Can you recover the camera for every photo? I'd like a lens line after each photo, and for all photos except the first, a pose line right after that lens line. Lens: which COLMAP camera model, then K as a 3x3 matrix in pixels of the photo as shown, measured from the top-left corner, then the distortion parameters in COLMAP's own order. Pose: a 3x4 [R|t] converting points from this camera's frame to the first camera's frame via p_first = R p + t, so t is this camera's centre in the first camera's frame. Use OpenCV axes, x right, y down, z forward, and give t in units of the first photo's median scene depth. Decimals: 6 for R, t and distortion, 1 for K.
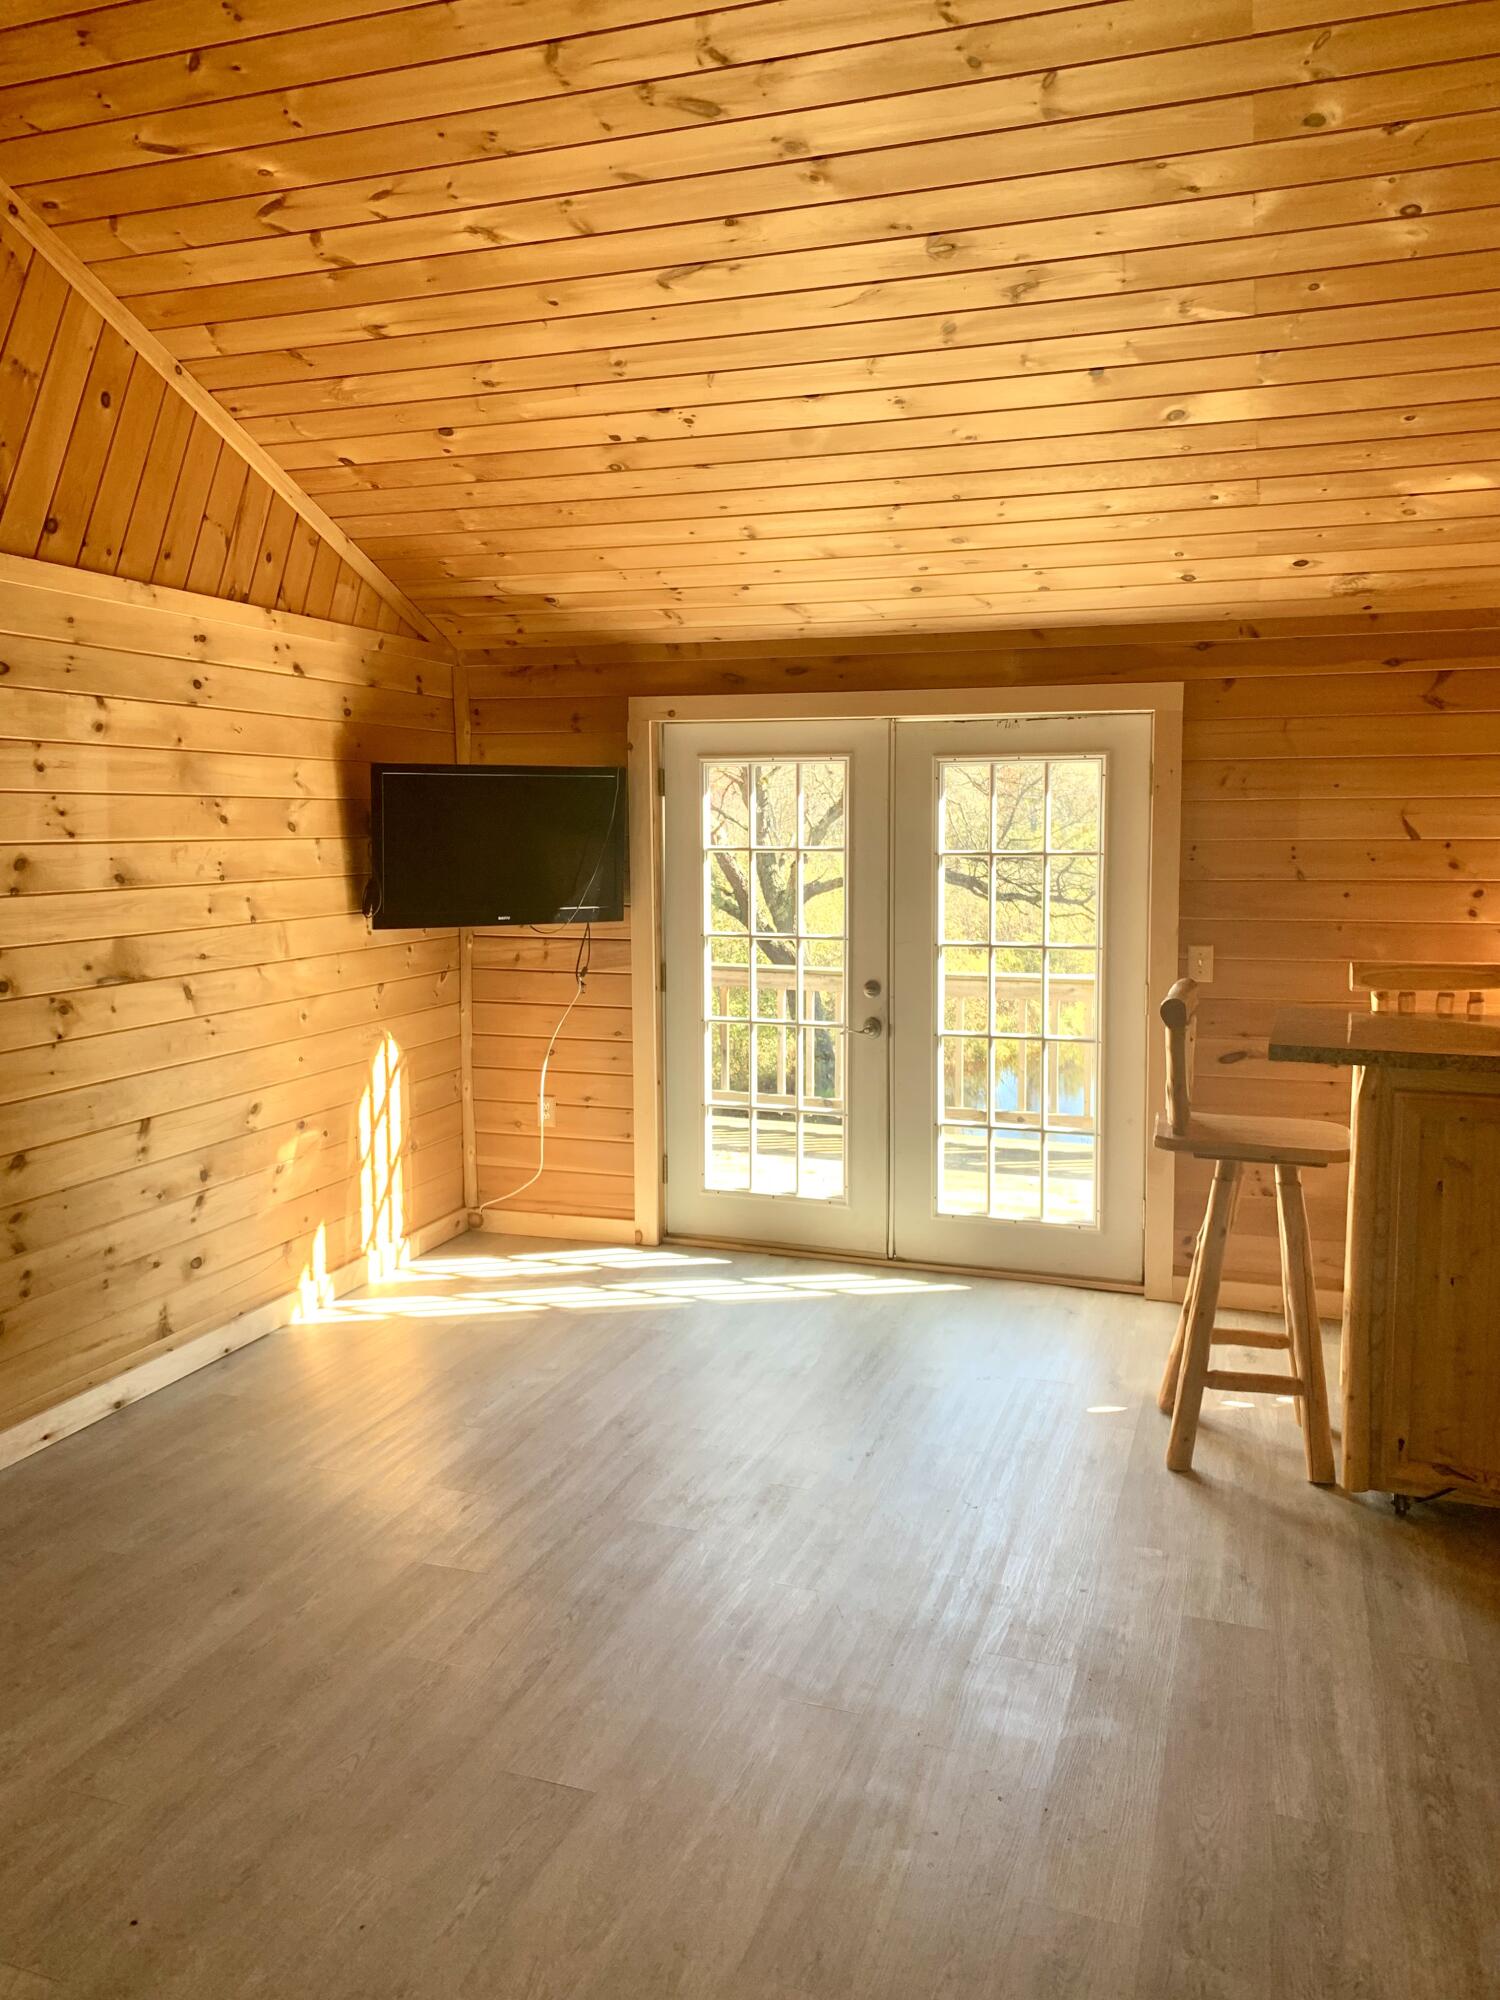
lens RADIAL K [[1595.9, 0, 748.6], [0, 1595.9, 1000.2], [0, 0, 1]] dist [0.026293, -0.016520]
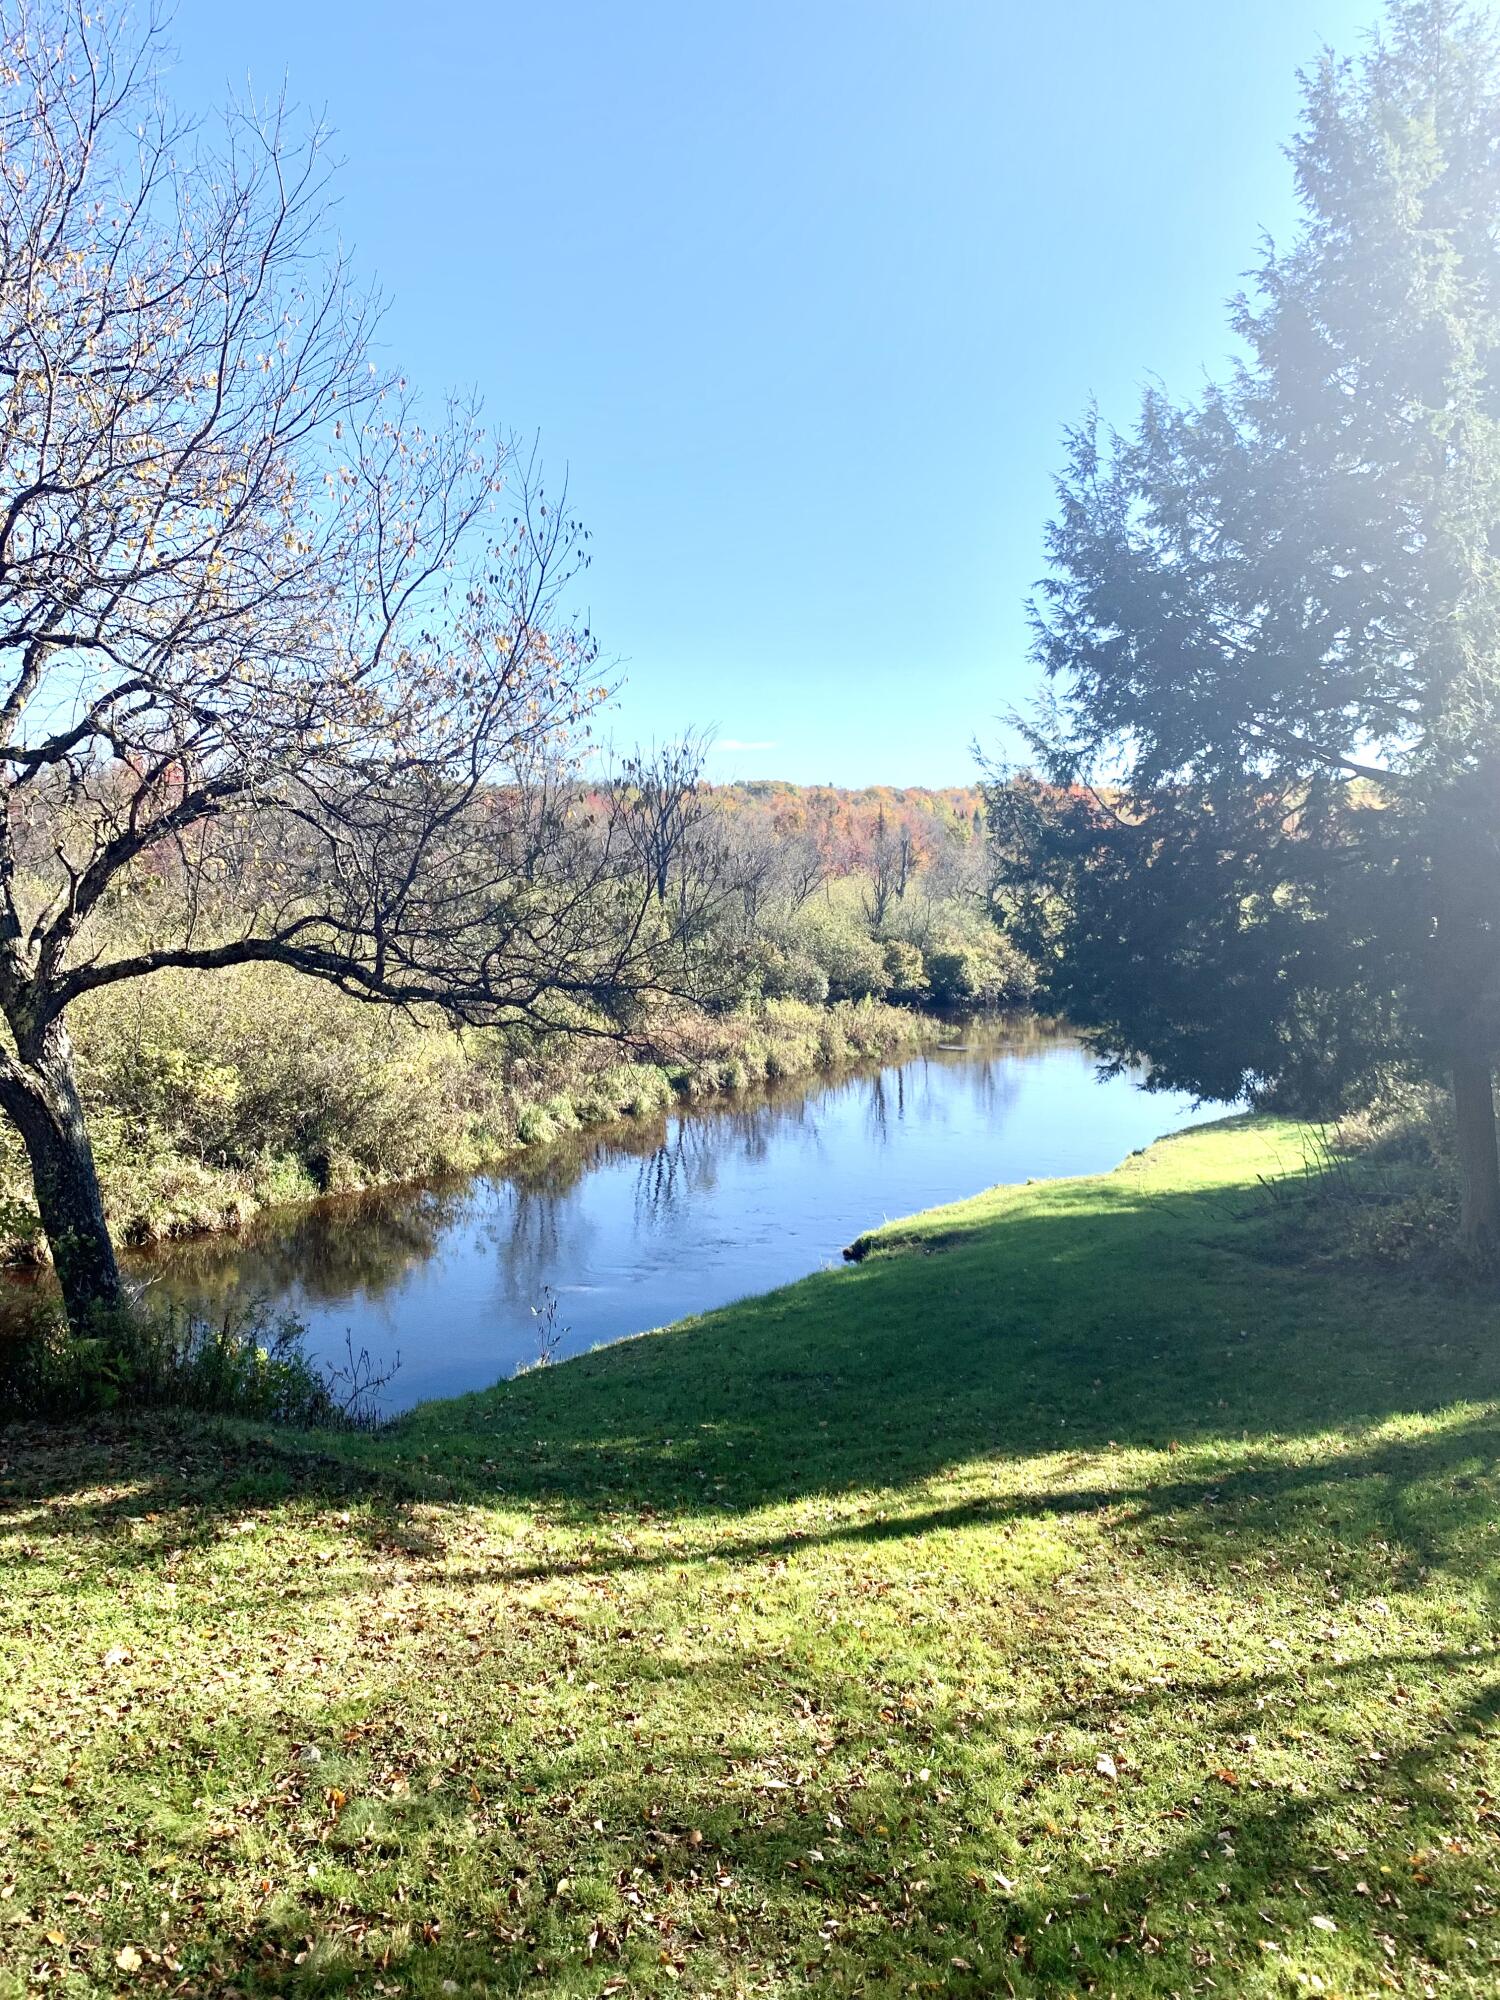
lens RADIAL K [[1595.9, 0, 750.0], [0, 1595.9, 1000.1], [0, 0, 1]] dist [0.026293, -0.016520]
pose [[0.954080, -0.002918, 0.299538, 0.101290], [0.013623, 0.999341, -0.033659, -0.037987], [-0.299243, 0.036194, 0.953490, 0.350178]]
